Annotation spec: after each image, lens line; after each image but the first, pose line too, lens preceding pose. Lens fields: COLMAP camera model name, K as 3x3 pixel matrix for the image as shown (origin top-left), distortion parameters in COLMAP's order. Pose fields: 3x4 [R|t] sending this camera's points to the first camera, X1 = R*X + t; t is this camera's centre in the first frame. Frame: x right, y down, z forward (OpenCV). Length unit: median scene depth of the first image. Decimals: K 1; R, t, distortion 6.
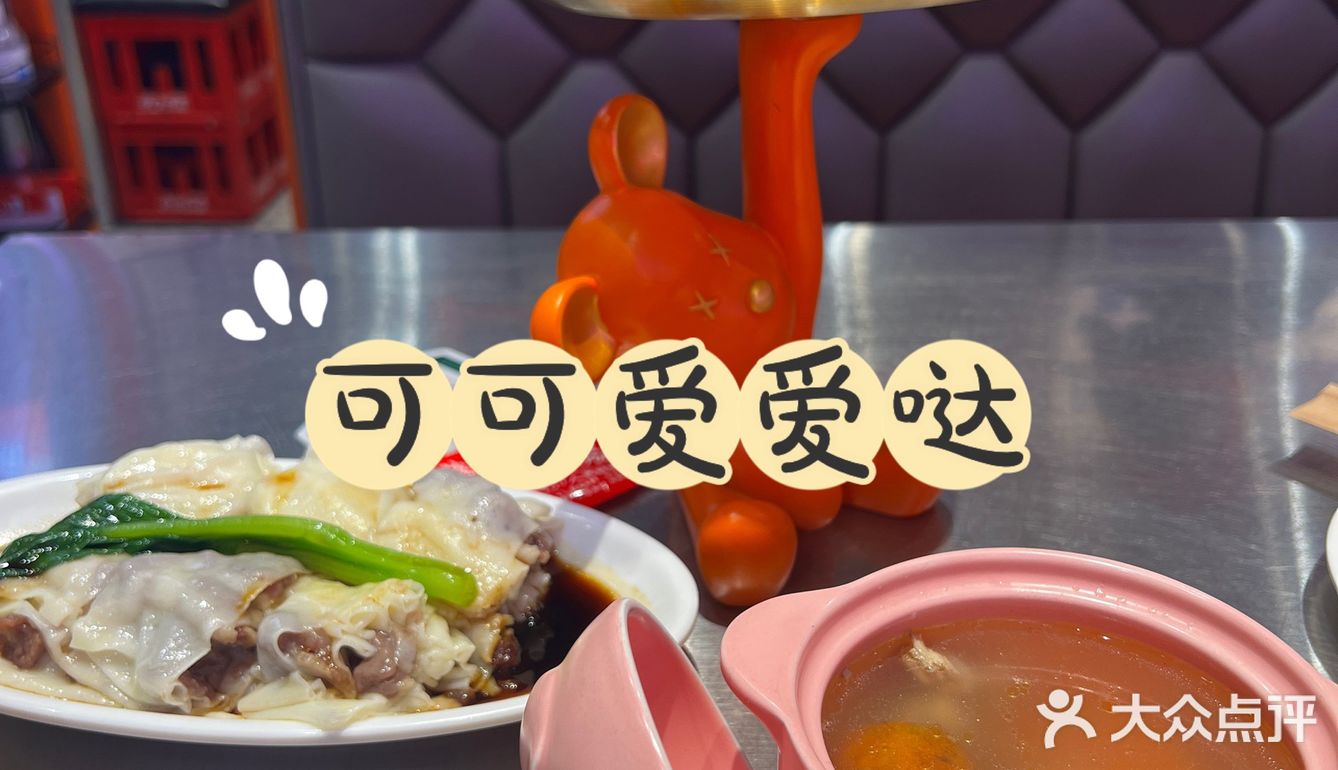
lens RADIAL K [[1272.1, 0, 669.0], [0, 1272.1, 385.0], [0, 0, 1]] dist [0.003421, 0.007157]
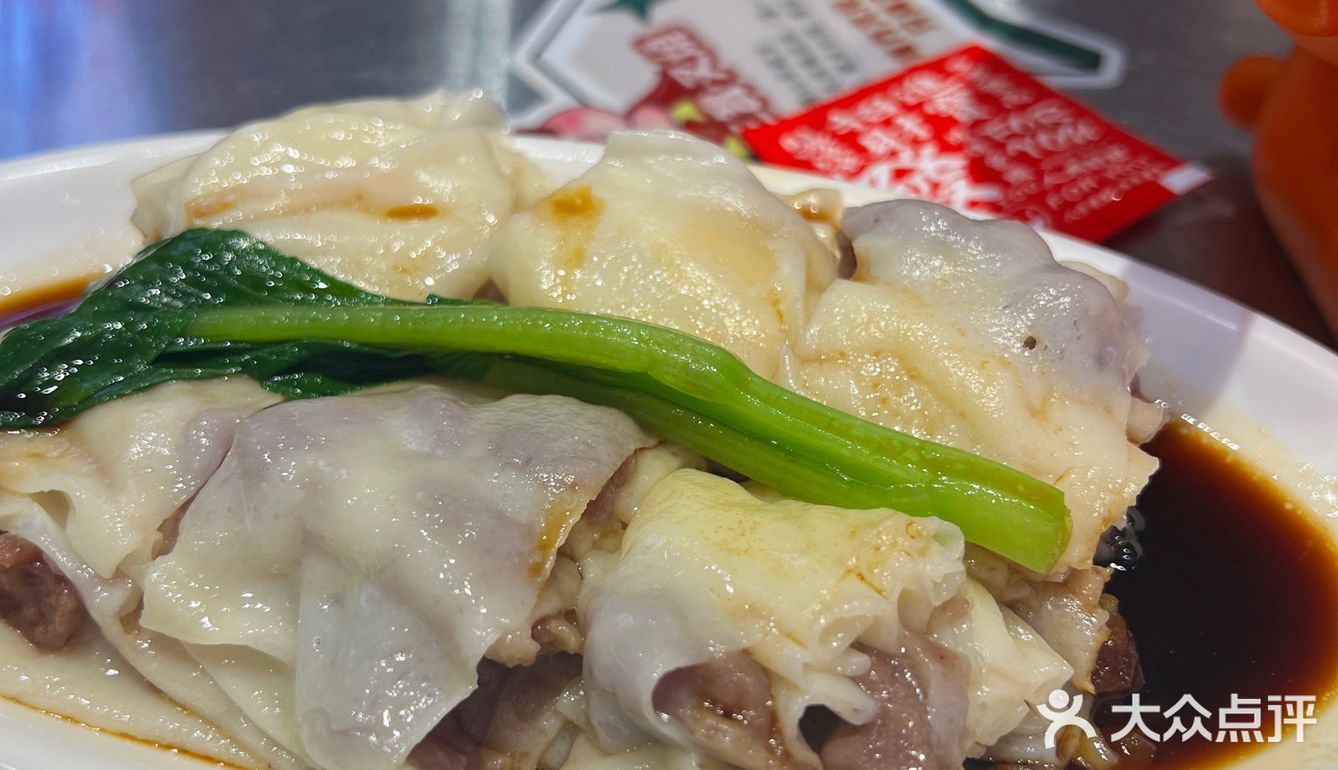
lens RADIAL K [[1325.8, 0, 669.0], [0, 1325.8, 385.0], [0, 0, 1]] dist [0.156765, -0.446566]
pose [[0.996415, 0.056924, -0.062580, -0.262345], [-0.035411, 0.952475, 0.302553, -0.014221], [0.076828, -0.299252, 0.951076, 0.592088]]
